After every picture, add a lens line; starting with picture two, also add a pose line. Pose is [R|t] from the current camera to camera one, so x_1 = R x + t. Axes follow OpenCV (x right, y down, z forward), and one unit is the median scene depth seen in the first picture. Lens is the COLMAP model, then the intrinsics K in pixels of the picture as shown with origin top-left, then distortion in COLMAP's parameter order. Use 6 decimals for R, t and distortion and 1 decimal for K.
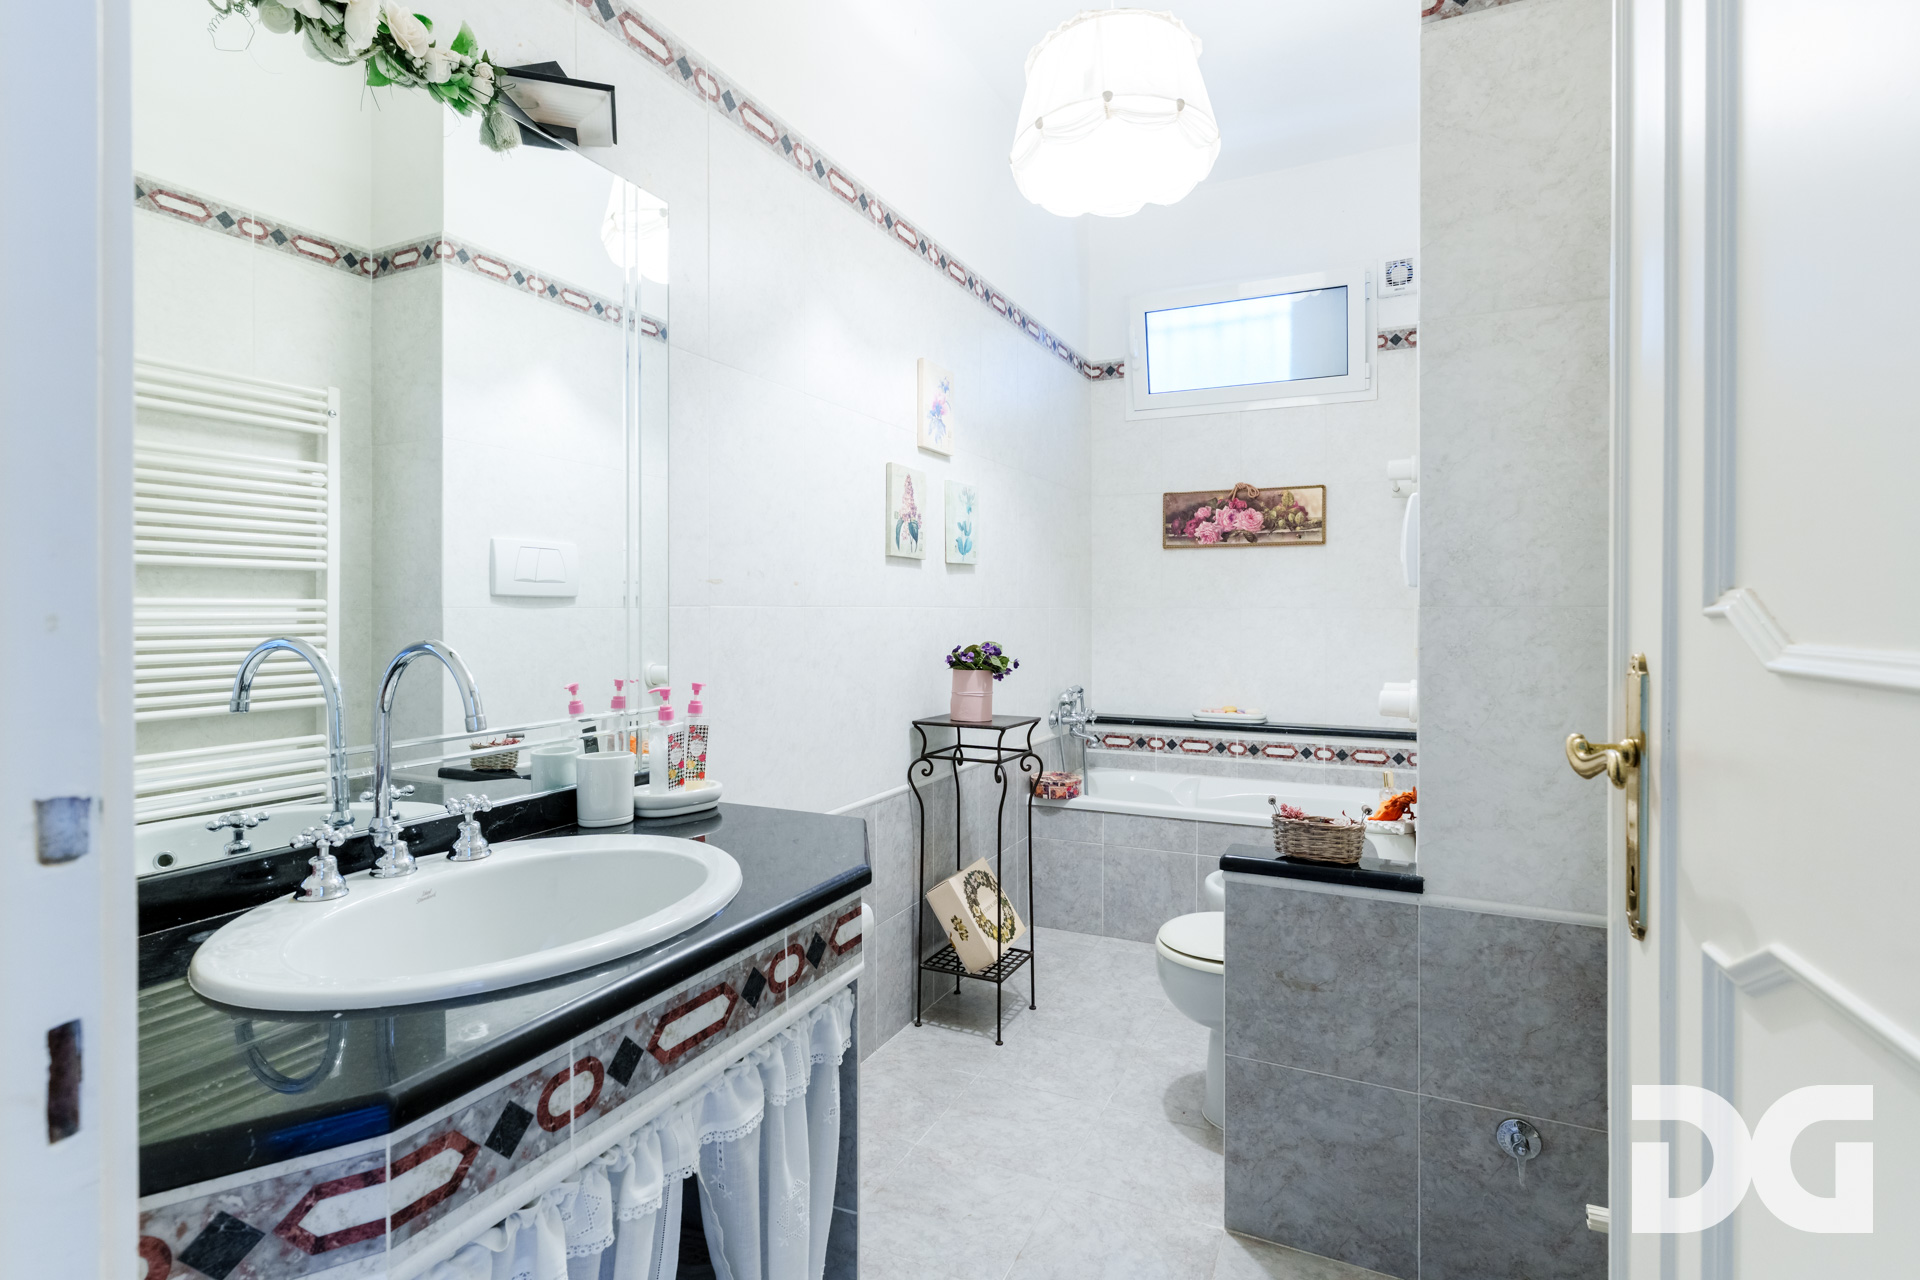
lens RADIAL K [[942.5, 0, 962.3], [0, 942.5, 625.4], [0, 0, 1]] dist [0.000188, 0.000920]
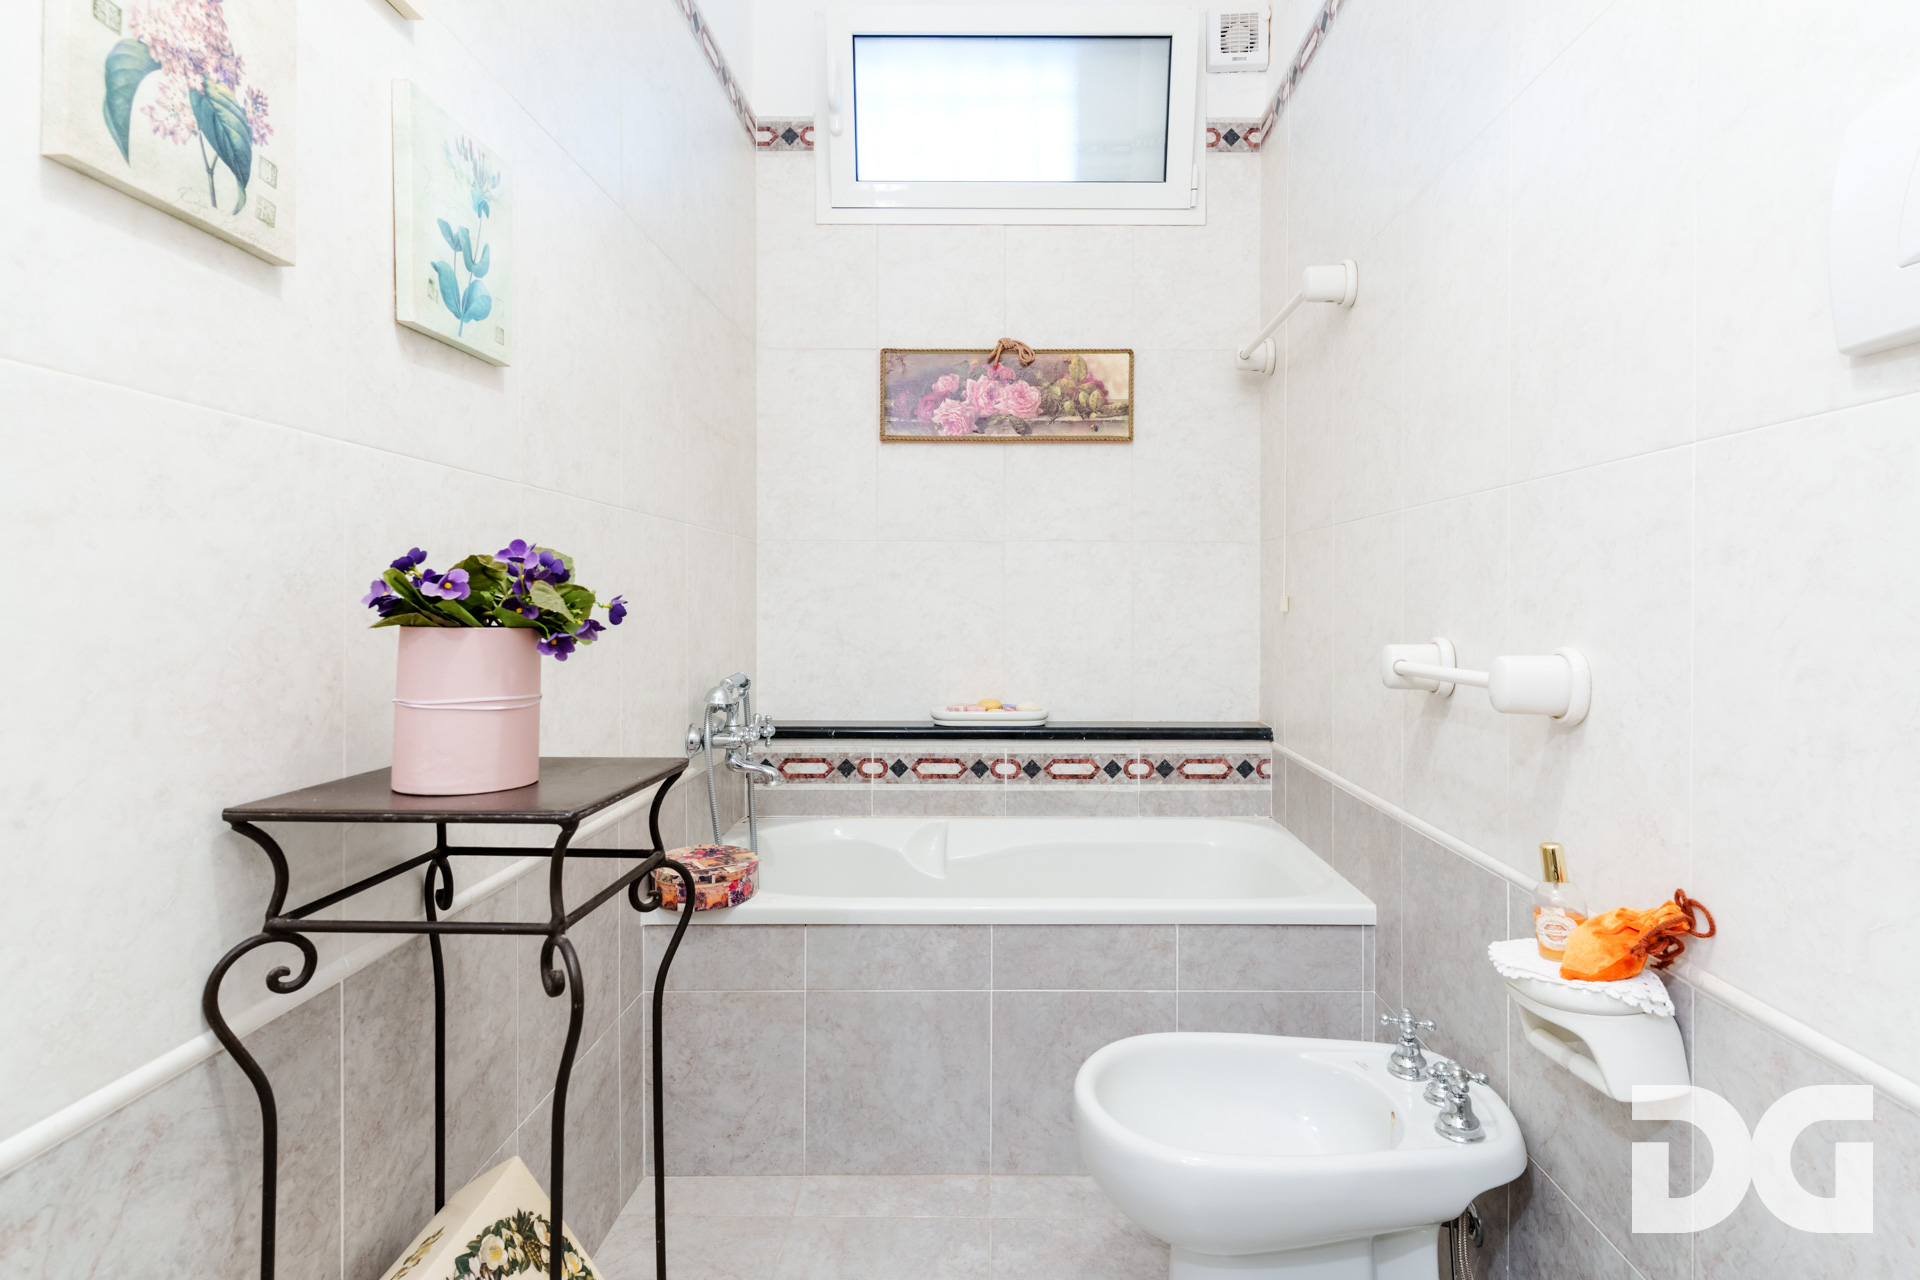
lens RADIAL K [[942.5, 0, 995.4], [0, 942.5, 600.2], [0, 0, 1]] dist [0.000188, 0.000920]
pose [[0.905332, 0.001021, 0.424702, 0.026562], [0.005758, 0.999876, -0.014678, 0.031644], [-0.424665, 0.015734, 0.905214, 0.464315]]
